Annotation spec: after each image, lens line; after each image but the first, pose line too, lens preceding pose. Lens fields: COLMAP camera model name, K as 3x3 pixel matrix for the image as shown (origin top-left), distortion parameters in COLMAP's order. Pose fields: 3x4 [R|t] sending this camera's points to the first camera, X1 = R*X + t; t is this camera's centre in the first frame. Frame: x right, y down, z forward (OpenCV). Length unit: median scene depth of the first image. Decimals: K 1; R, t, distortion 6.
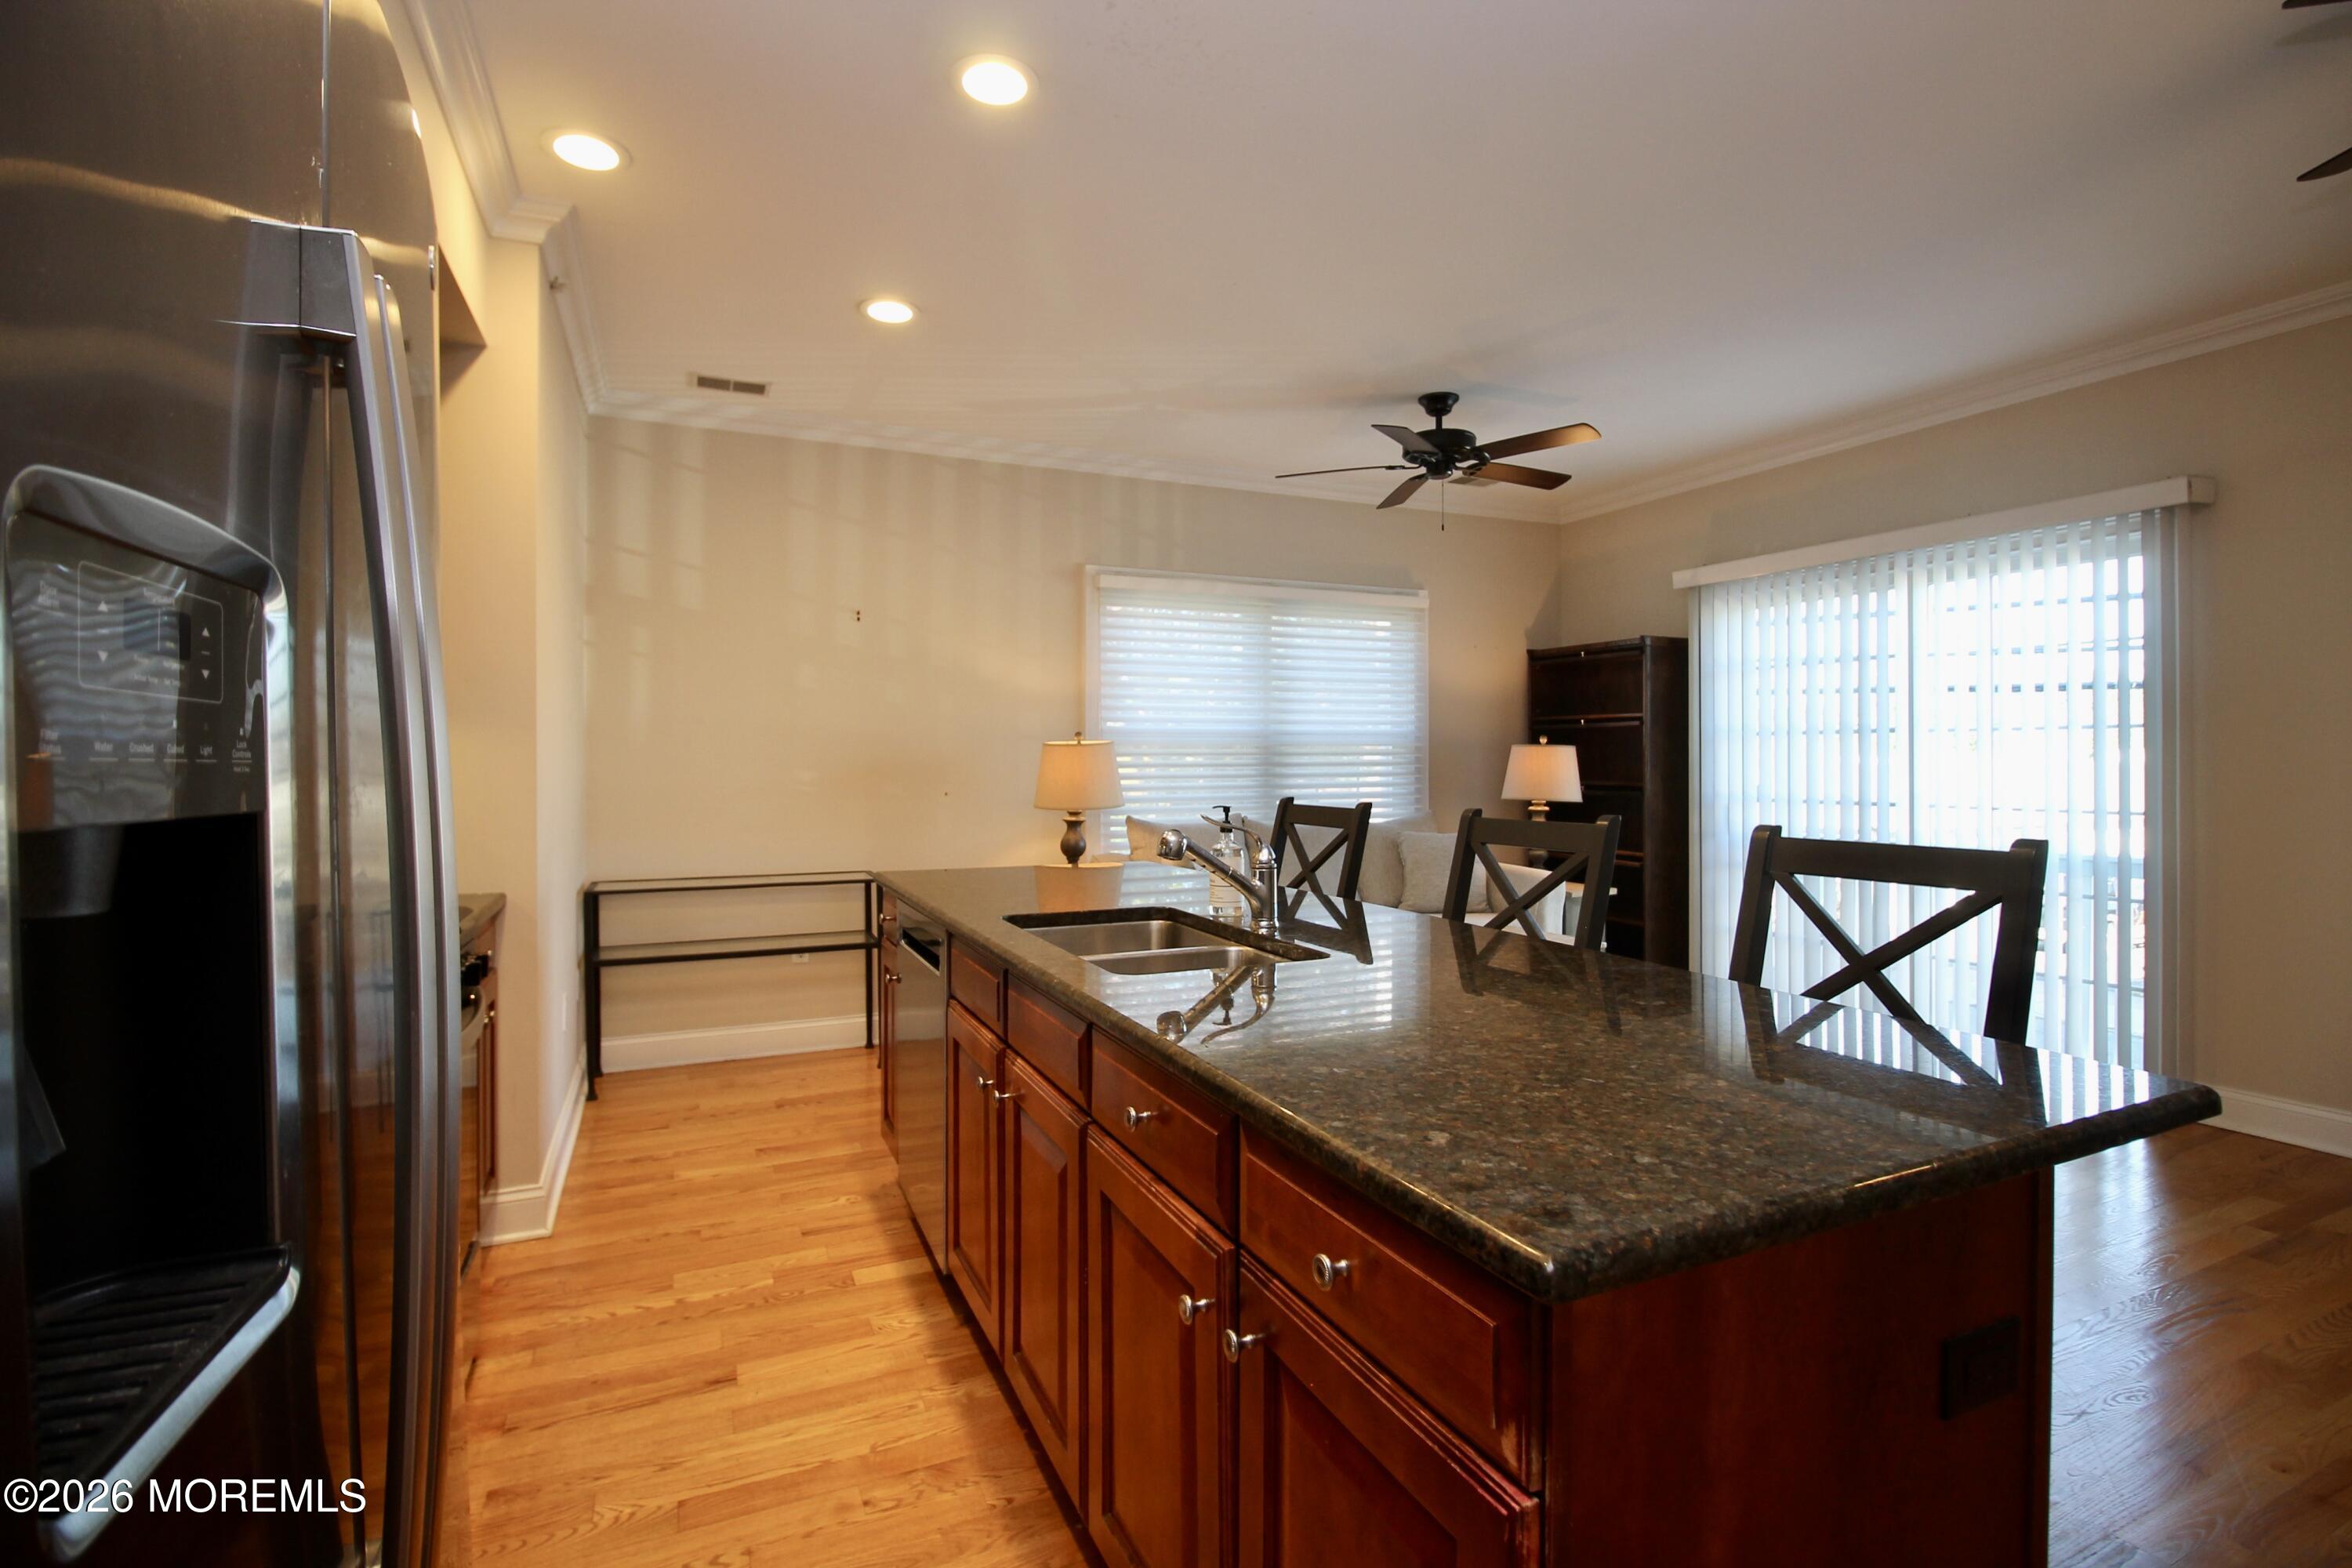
lens RADIAL K [[1097.8, 0, 1186.4], [0, 1097.8, 759.7], [0, 0, 1]] dist [-0.000033, -0.013011]
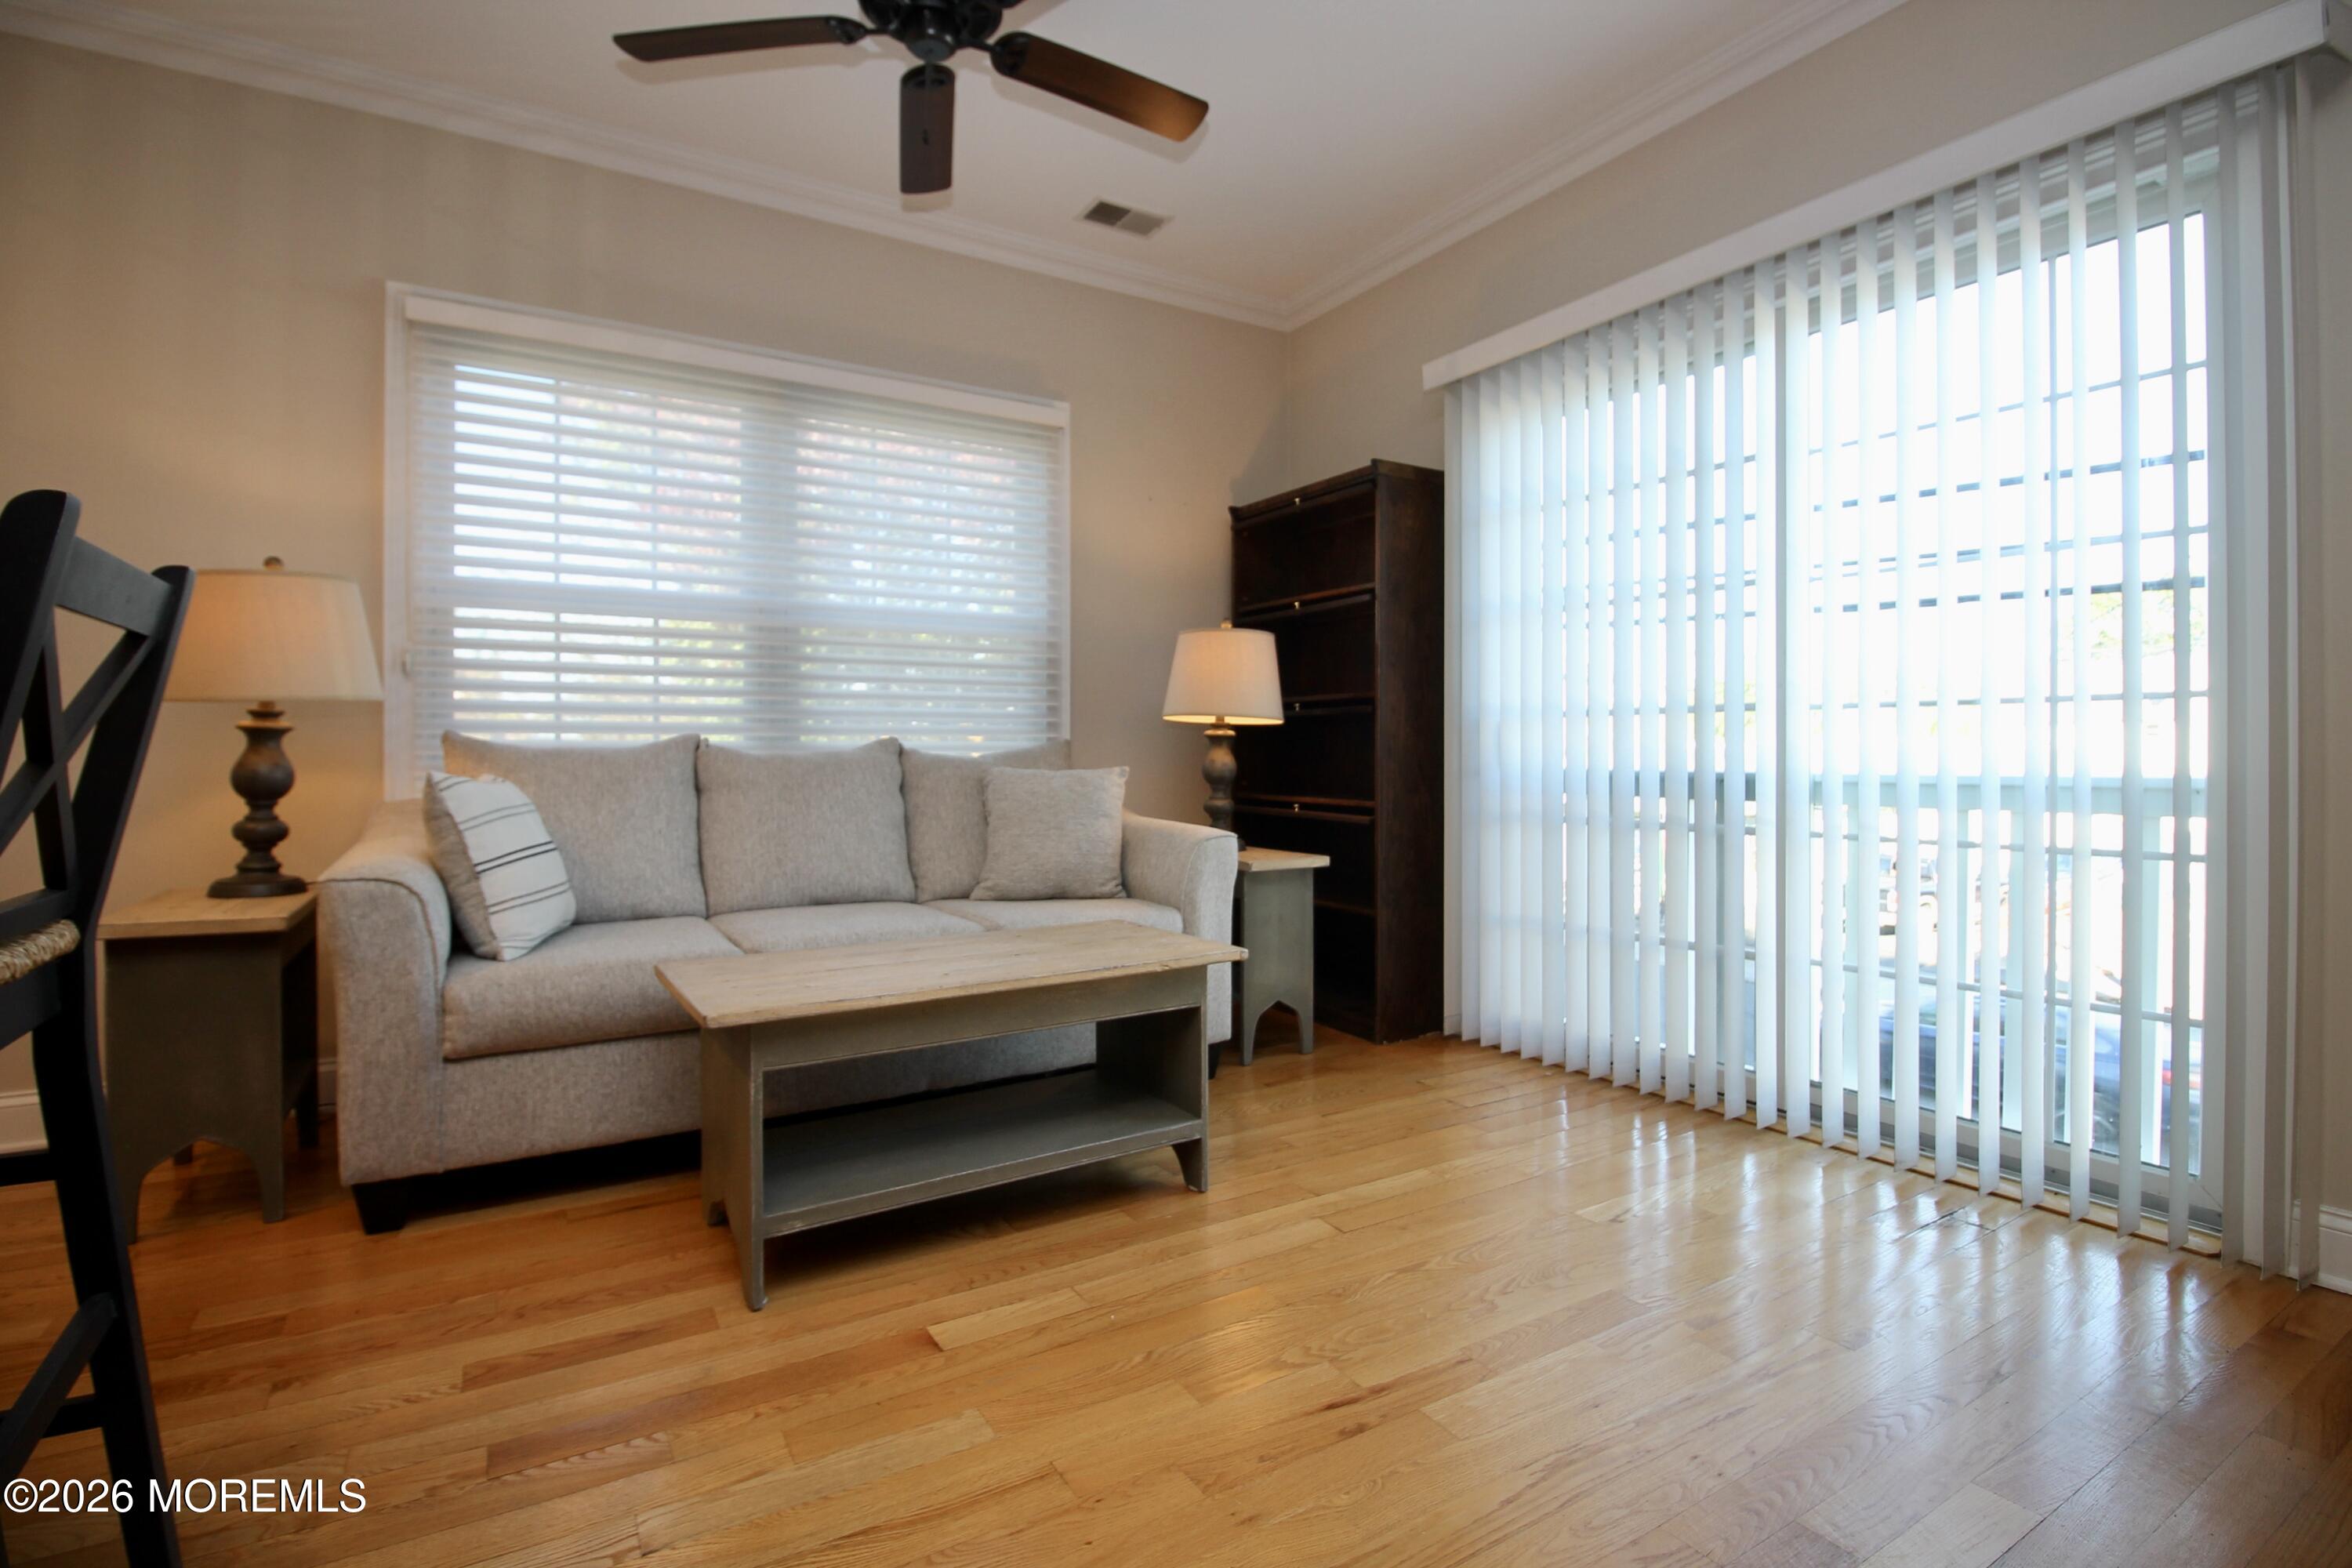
lens RADIAL K [[1097.8, 0, 1186.4], [0, 1097.8, 759.7], [0, 0, 1]] dist [-0.000033, -0.013011]
pose [[0.992020, 0.003215, 0.126040, 0.368512], [-0.004168, 0.999965, 0.007300, 0.091386], [-0.126012, -0.007767, 0.991998, 0.618434]]
